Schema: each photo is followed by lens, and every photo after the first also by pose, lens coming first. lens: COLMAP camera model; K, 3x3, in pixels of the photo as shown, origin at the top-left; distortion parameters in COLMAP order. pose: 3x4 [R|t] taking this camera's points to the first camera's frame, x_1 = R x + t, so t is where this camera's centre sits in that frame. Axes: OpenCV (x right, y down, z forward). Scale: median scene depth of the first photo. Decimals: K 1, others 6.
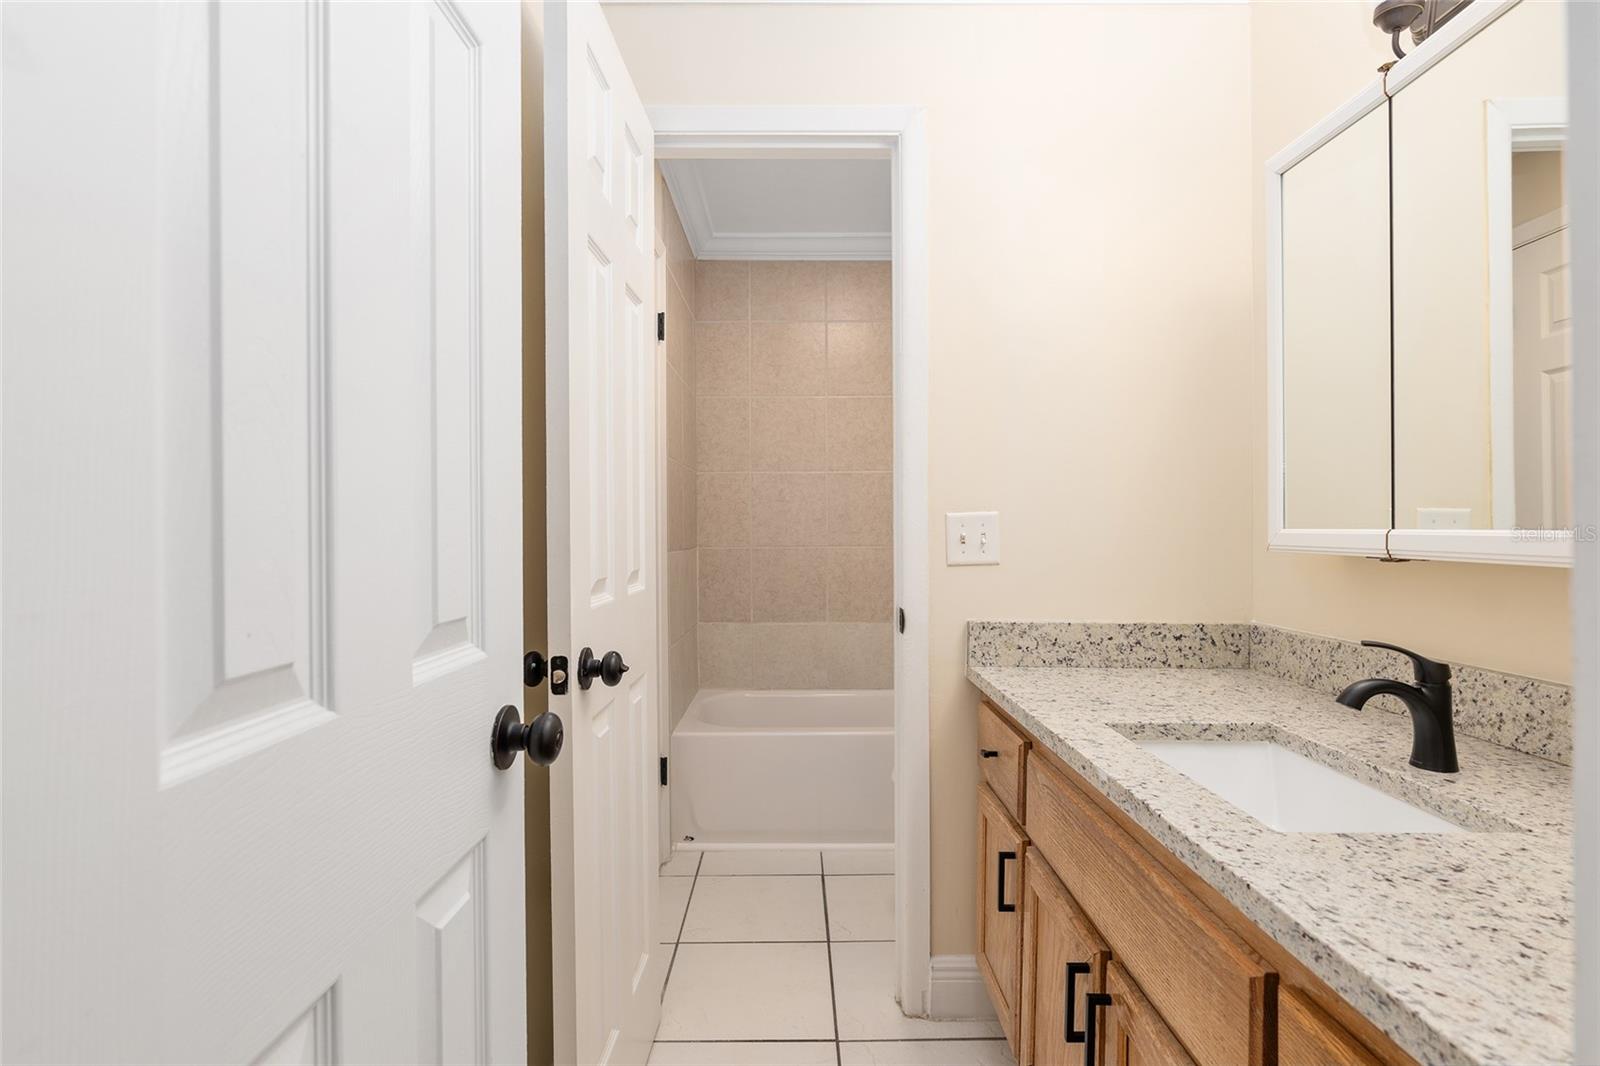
lens RADIAL K [[772.4, 0, 798.0], [0, 772.4, 529.7], [0, 0, 1]] dist [-0.001155, 0.000764]
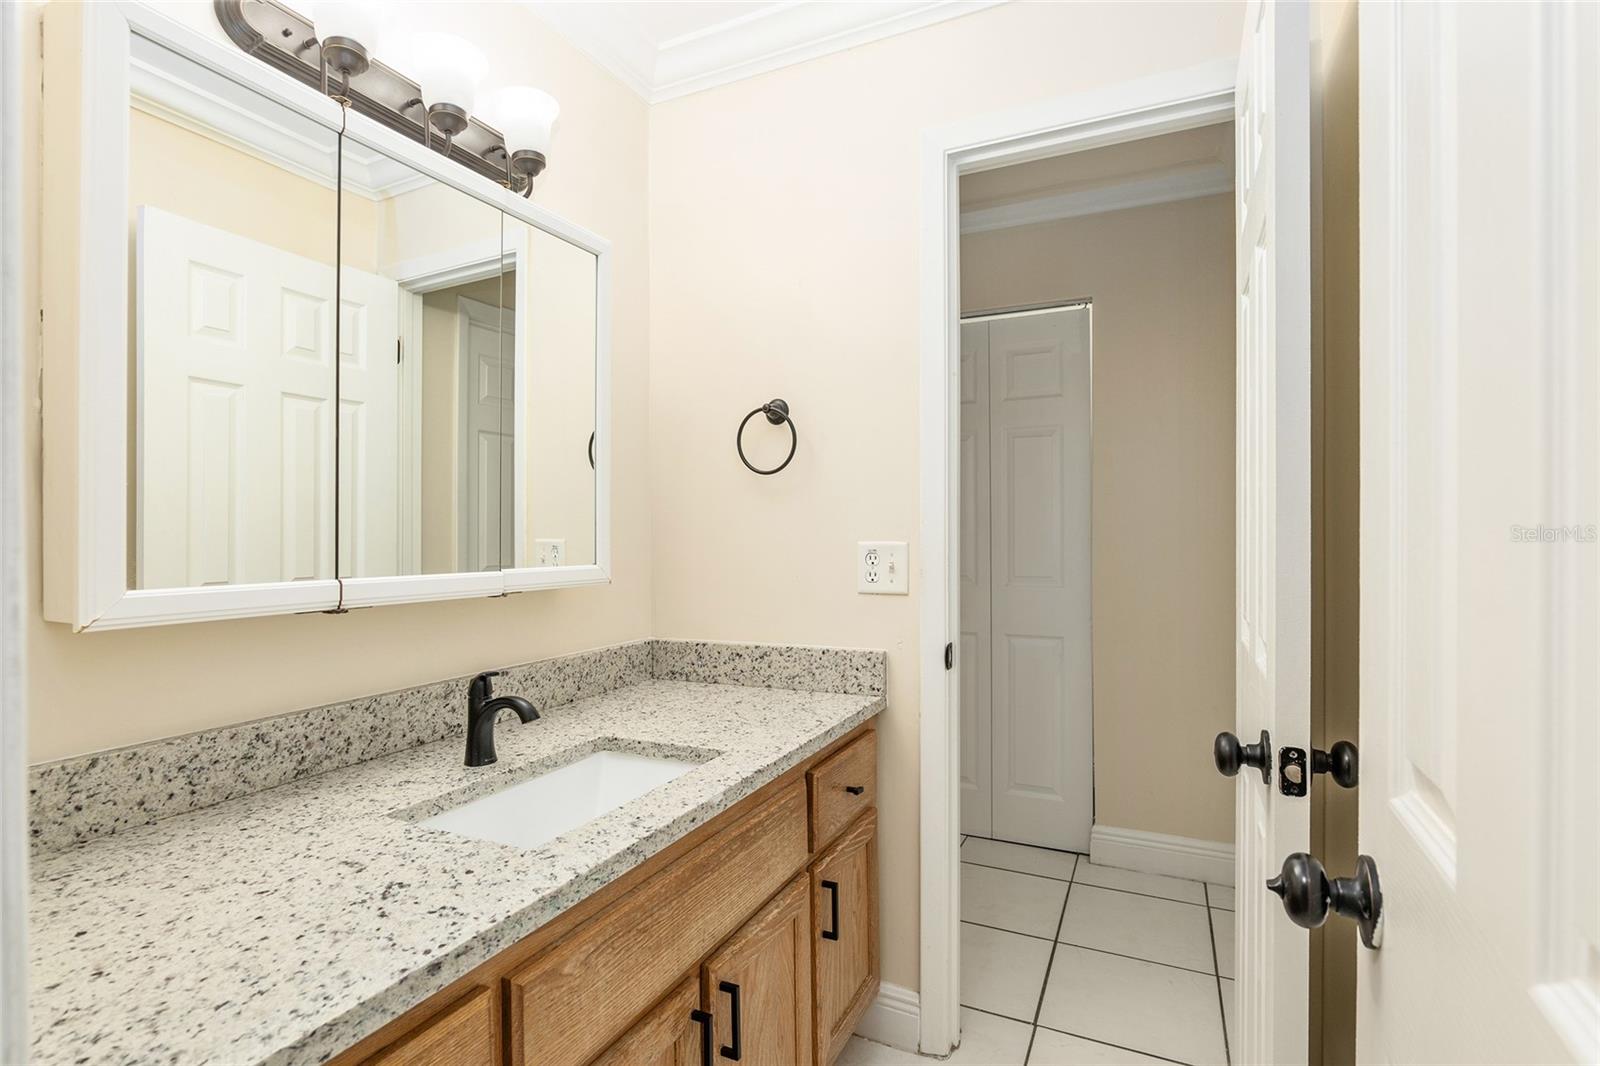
lens RADIAL K [[742.9, 0, 799.9], [0, 742.9, 535.5], [0, 0, 1]] dist [0.000437, 0.000056]
pose [[-0.895279, 0.004367, 0.445485, -0.172966], [0.005355, 0.999985, 0.000959, -0.056974], [-0.445474, 0.003244, -0.895289, 1.690807]]
